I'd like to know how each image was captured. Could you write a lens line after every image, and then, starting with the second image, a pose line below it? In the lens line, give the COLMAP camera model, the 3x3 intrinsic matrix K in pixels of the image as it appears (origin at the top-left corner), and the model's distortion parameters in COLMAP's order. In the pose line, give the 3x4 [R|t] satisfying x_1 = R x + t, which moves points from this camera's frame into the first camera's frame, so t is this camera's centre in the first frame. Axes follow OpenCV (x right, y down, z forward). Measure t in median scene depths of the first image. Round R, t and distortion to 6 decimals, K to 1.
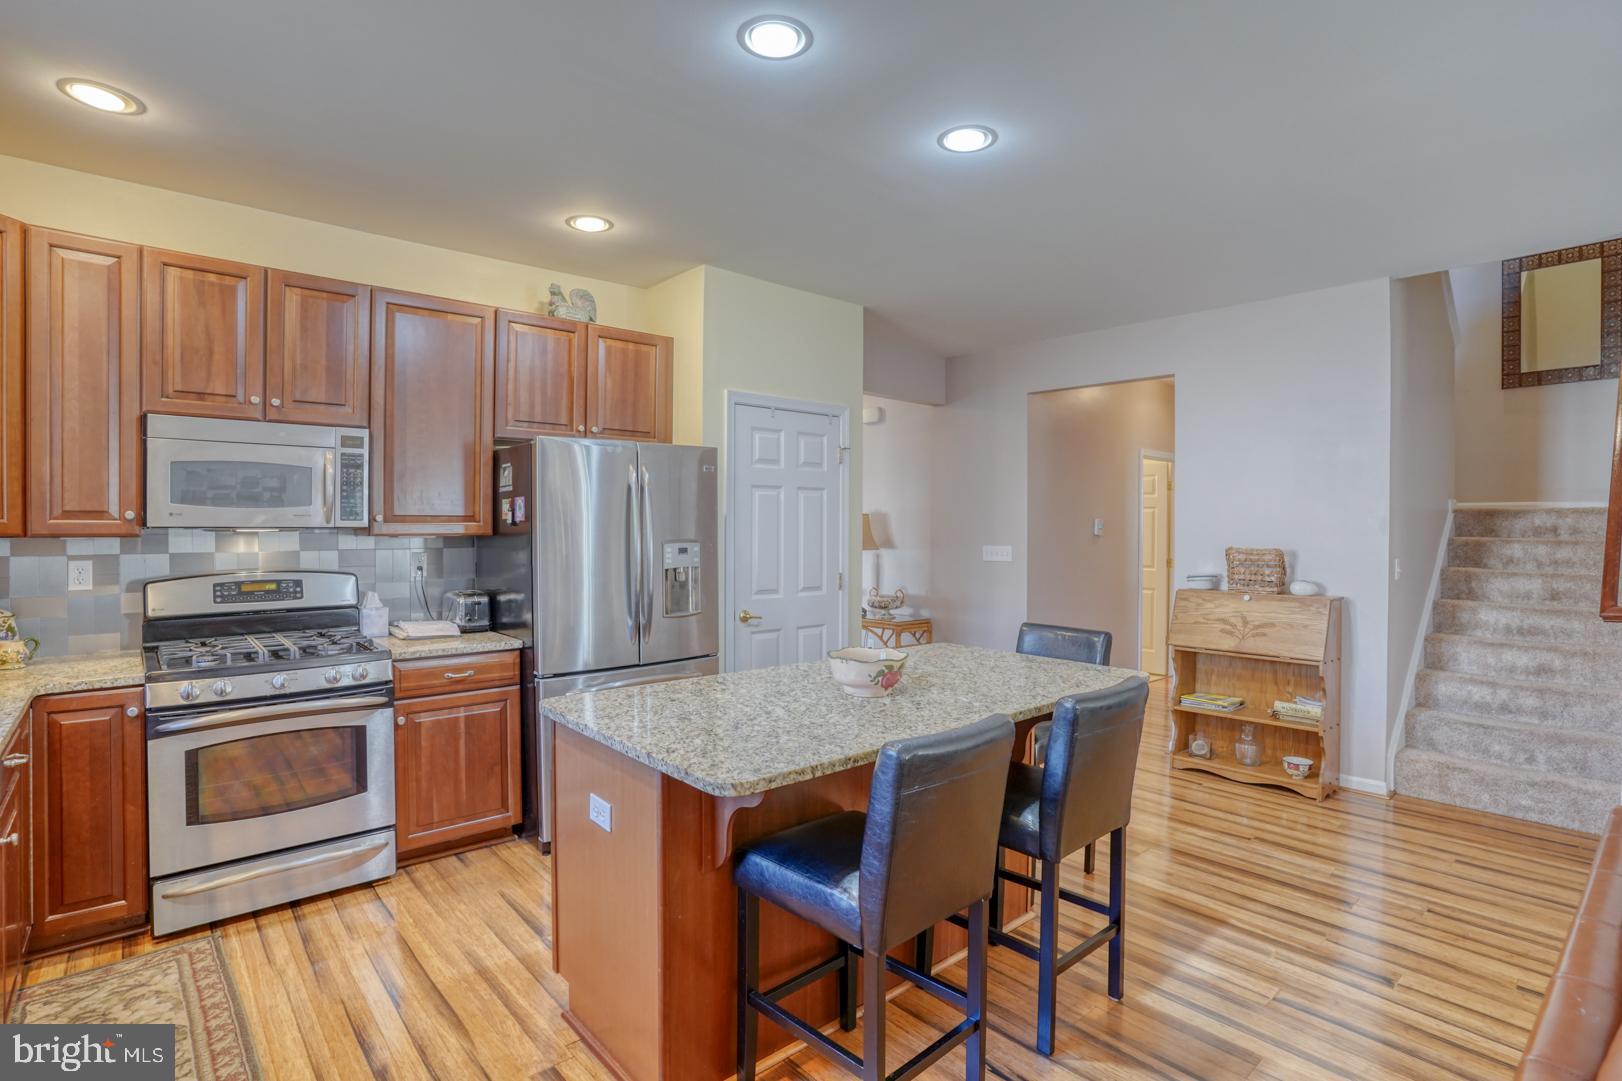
lens RADIAL K [[812.9, 0, 826.8], [0, 812.9, 525.8], [0, 0, 1]] dist [-0.075766, 0.035046]
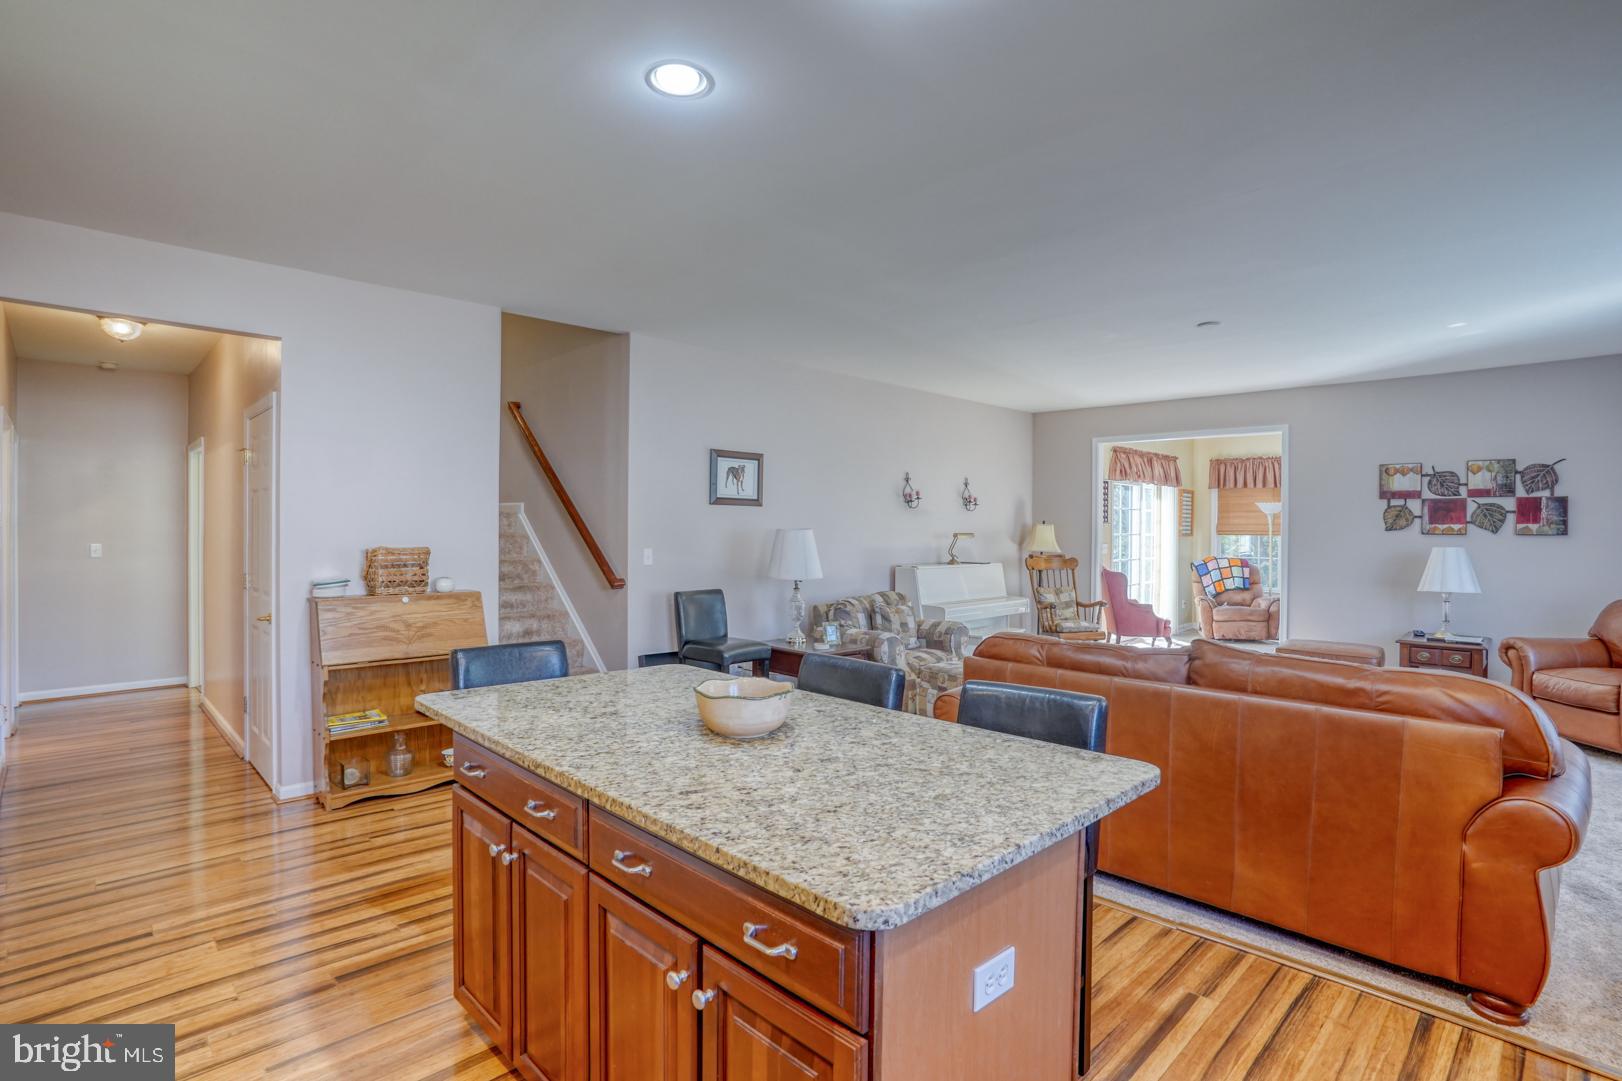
lens RADIAL K [[812.9, 0, 802.3], [0, 812.9, 529.7], [0, 0, 1]] dist [-0.075766, 0.035046]
pose [[-0.028663, -0.009915, 0.999540, -0.464196], [-0.005731, 0.999936, 0.009754, -0.005614], [-0.999573, -0.005449, -0.028718, 0.589386]]
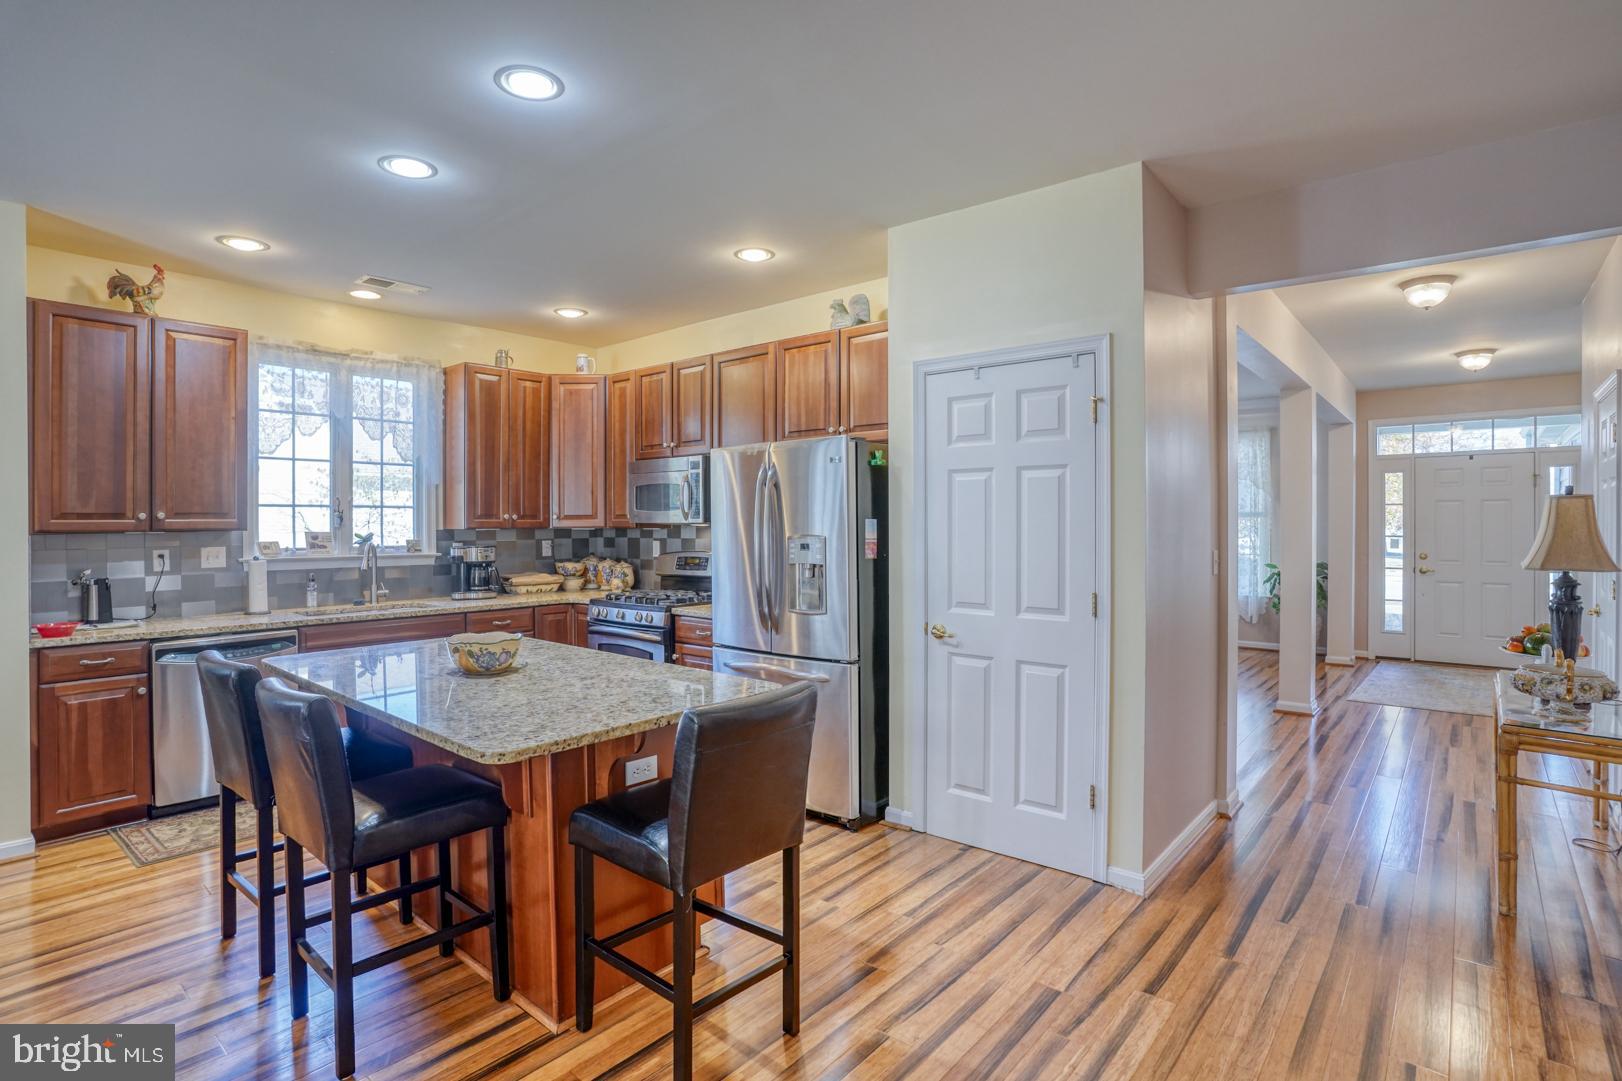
lens RADIAL K [[812.9, 0, 798.6], [0, 812.9, 525.0], [0, 0, 1]] dist [-0.075766, 0.035046]
pose [[0.112770, -0.000252, -0.993621, 0.709215], [0.000731, 1.000000, -0.000170, 0.004429], [0.993621, -0.000708, 0.112770, 0.785454]]
